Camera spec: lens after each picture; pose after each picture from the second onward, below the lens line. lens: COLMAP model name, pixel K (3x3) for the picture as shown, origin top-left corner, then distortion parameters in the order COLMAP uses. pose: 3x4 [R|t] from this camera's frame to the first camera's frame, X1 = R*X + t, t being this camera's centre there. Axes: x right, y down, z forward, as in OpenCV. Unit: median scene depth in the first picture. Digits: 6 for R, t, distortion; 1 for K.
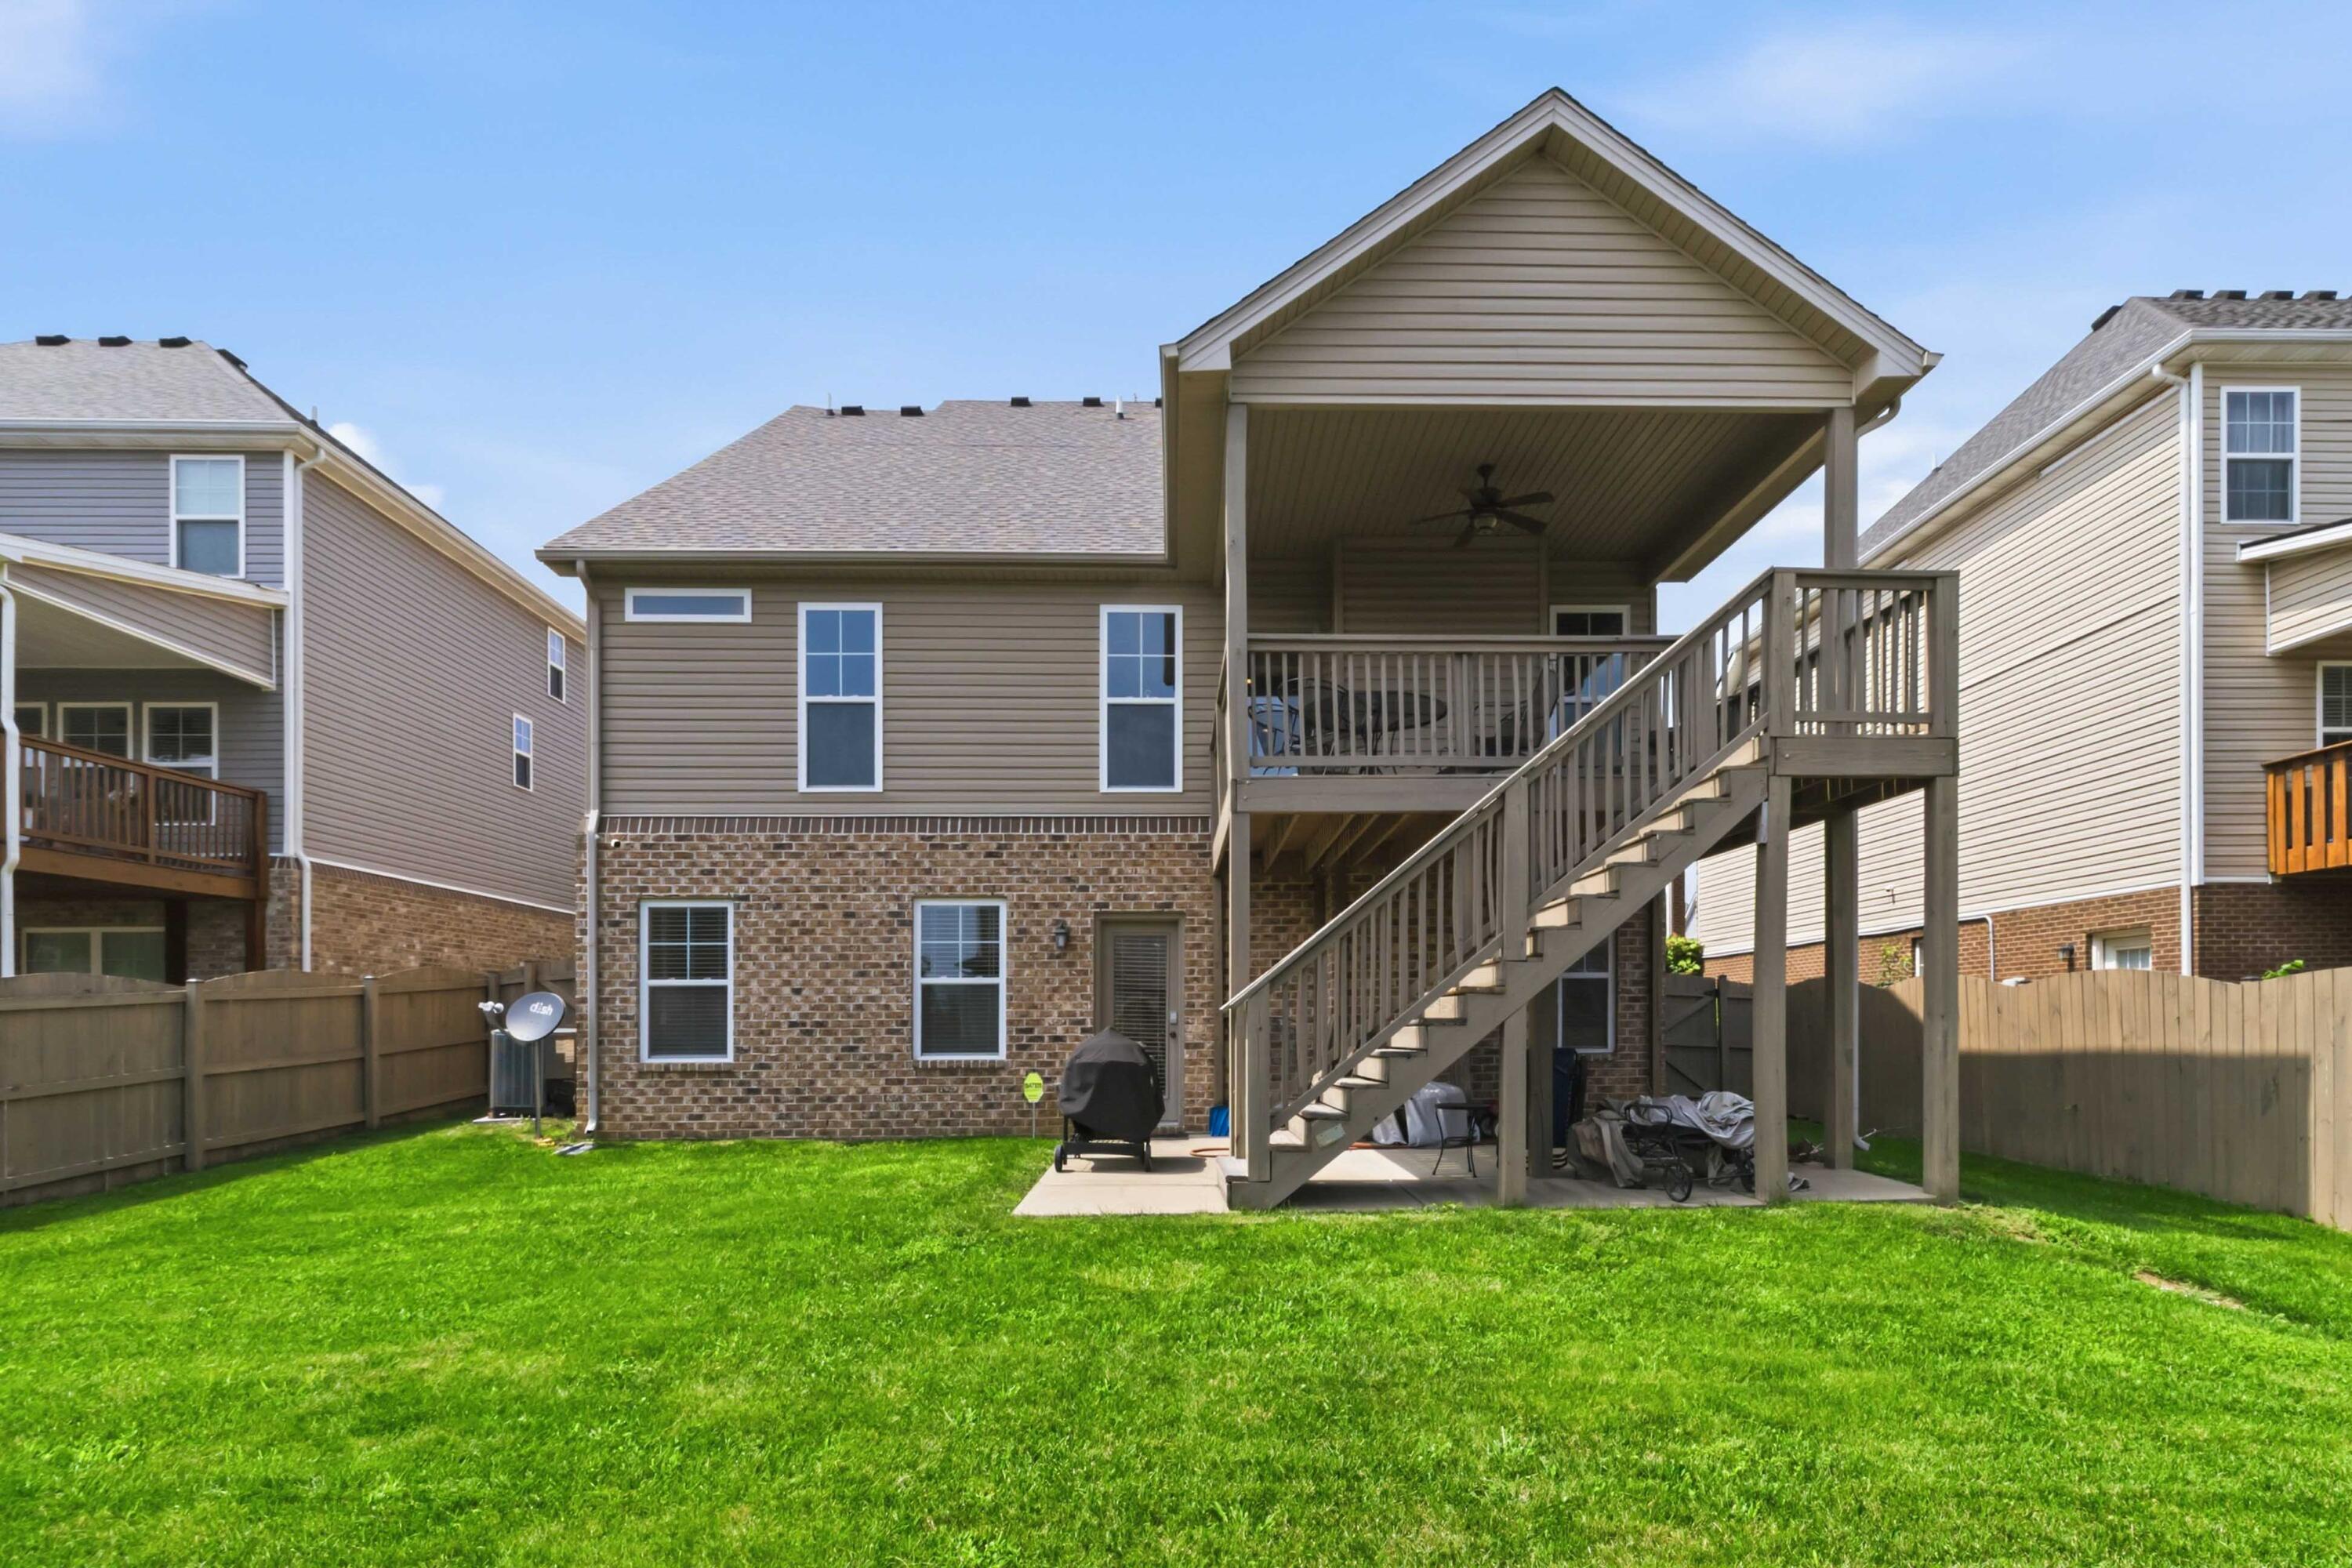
lens RADIAL K [[1142.3, 0, 1176.0], [0, 1142.3, 825.4], [0, 0, 1]] dist [-0.000011, 0.000020]
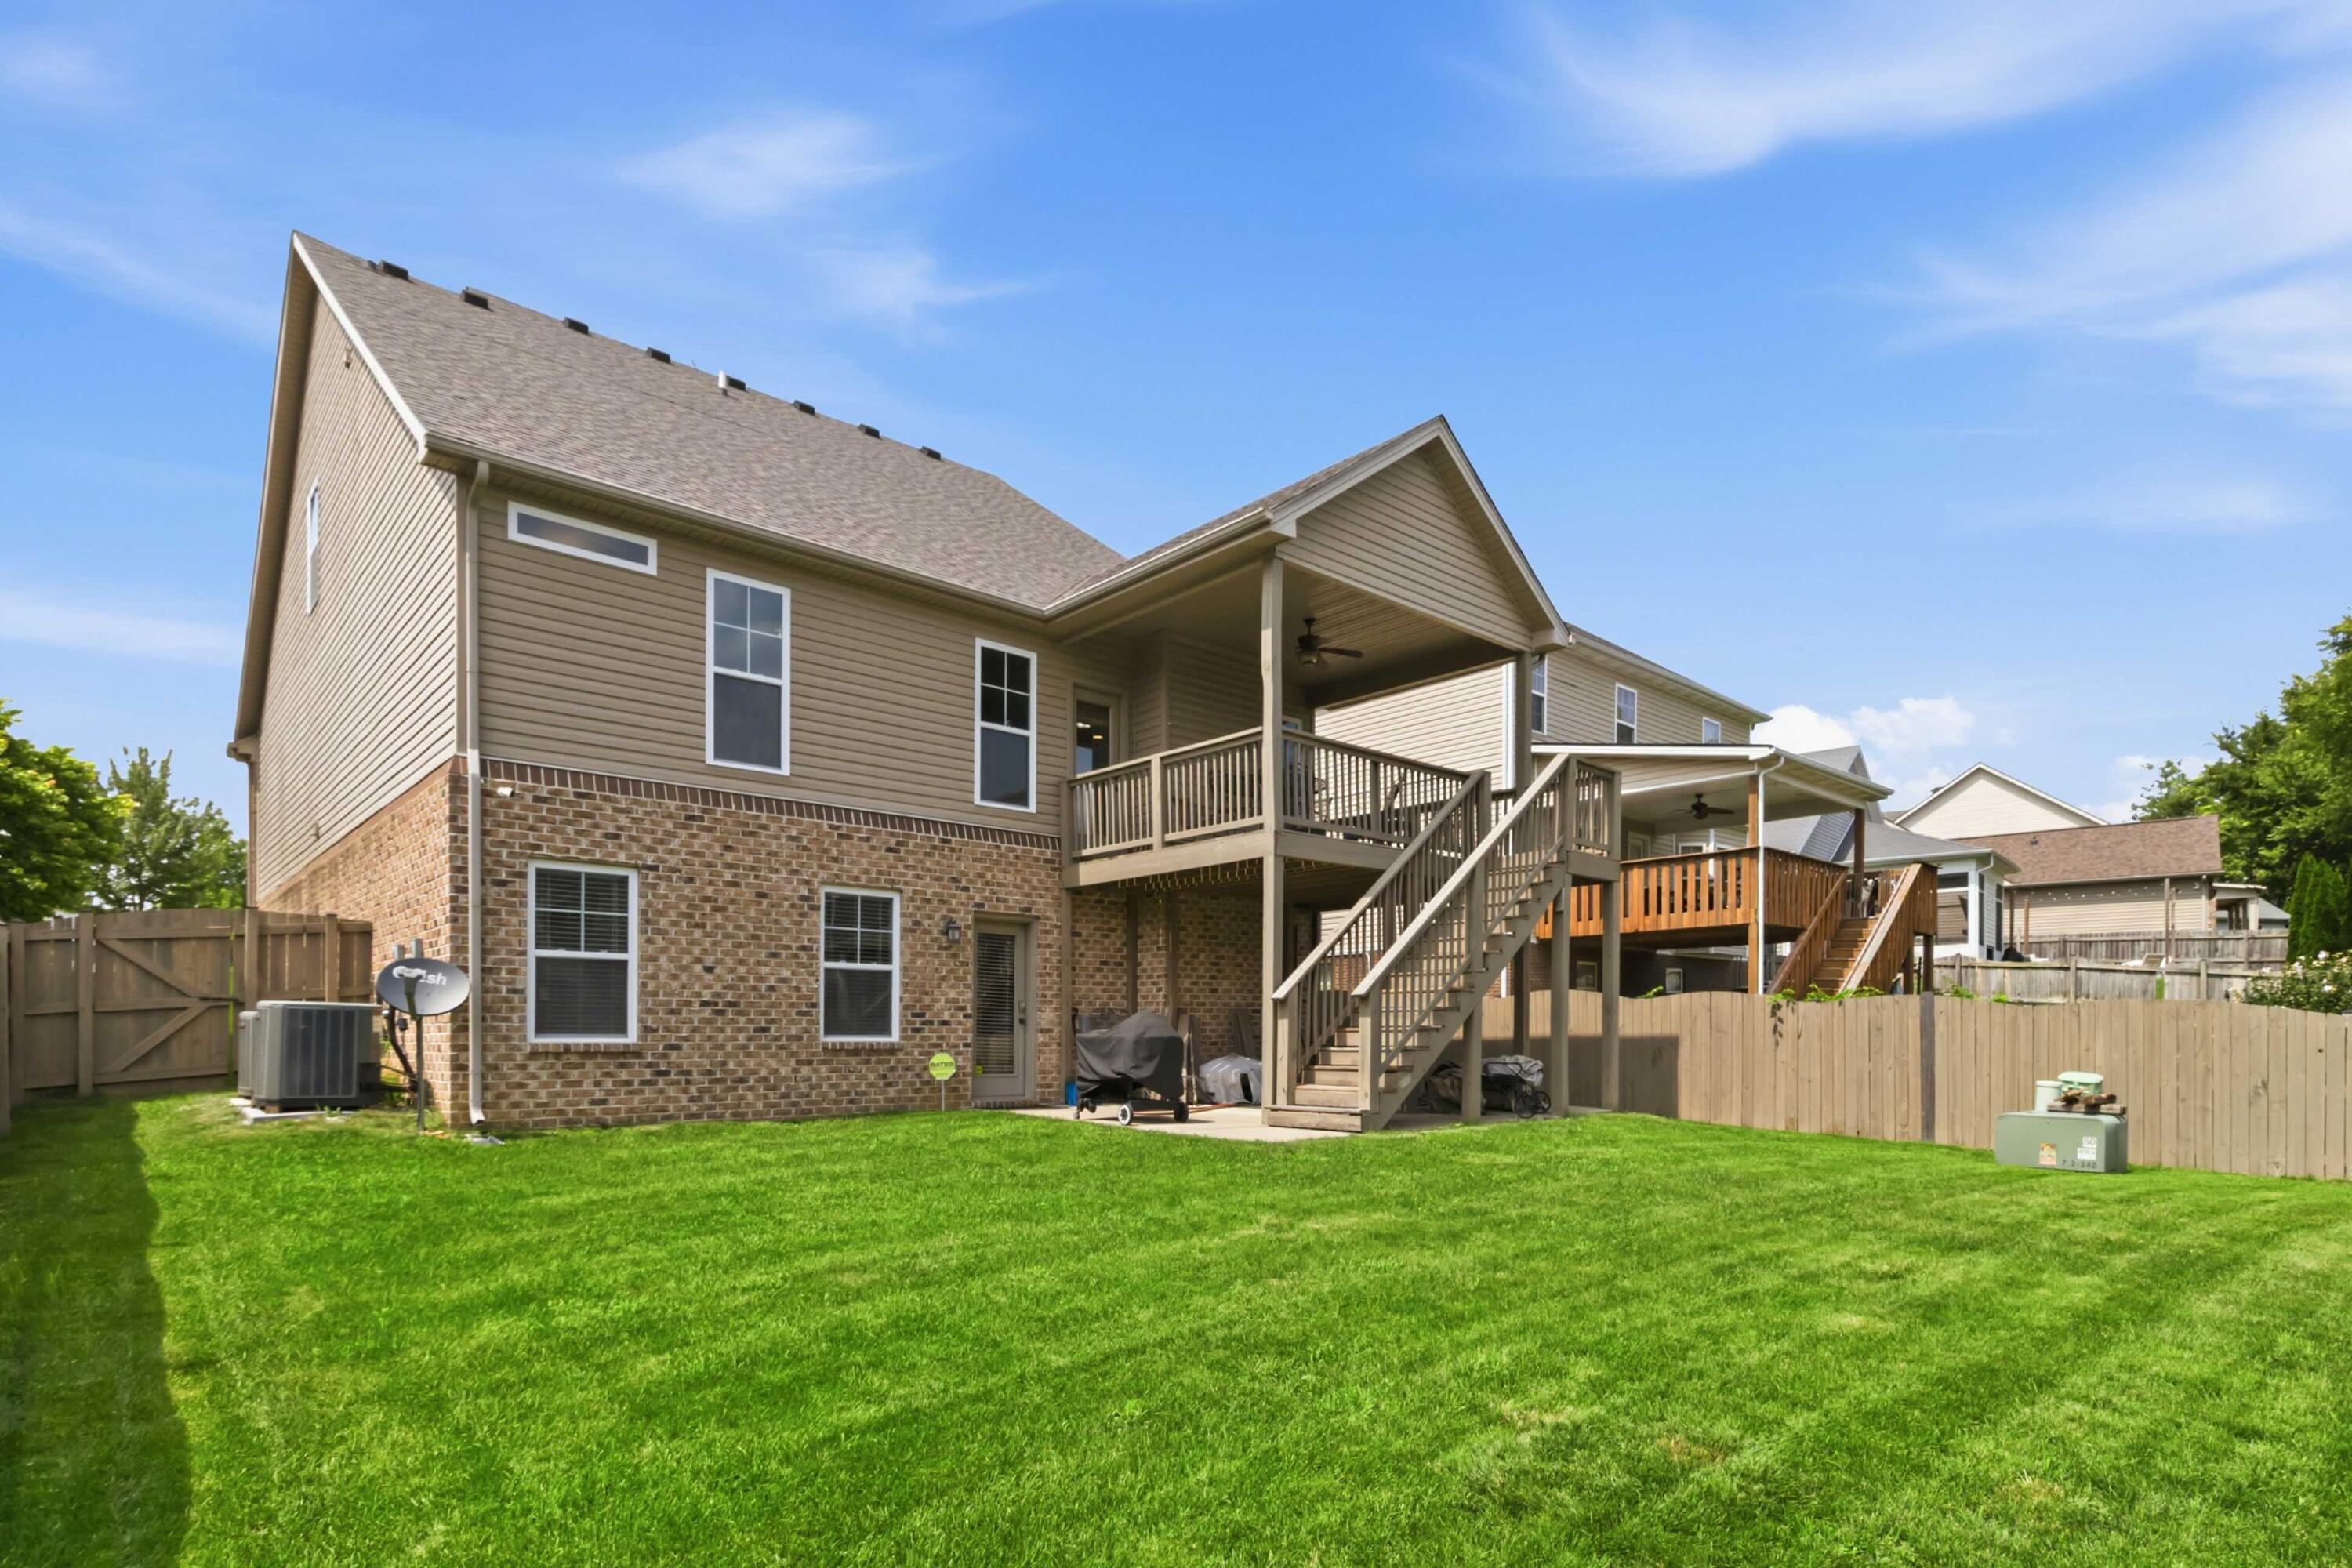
lens RADIAL K [[1122.4, 0, 1176.0], [0, 1122.4, 784.0], [0, 0, 1]] dist [0.000398, -0.000060]
pose [[0.781639, 0.144264, 0.606818, -0.619547], [-0.116688, 0.989529, -0.084943, 0.023391], [-0.612719, -0.004413, 0.790289, 0.000826]]
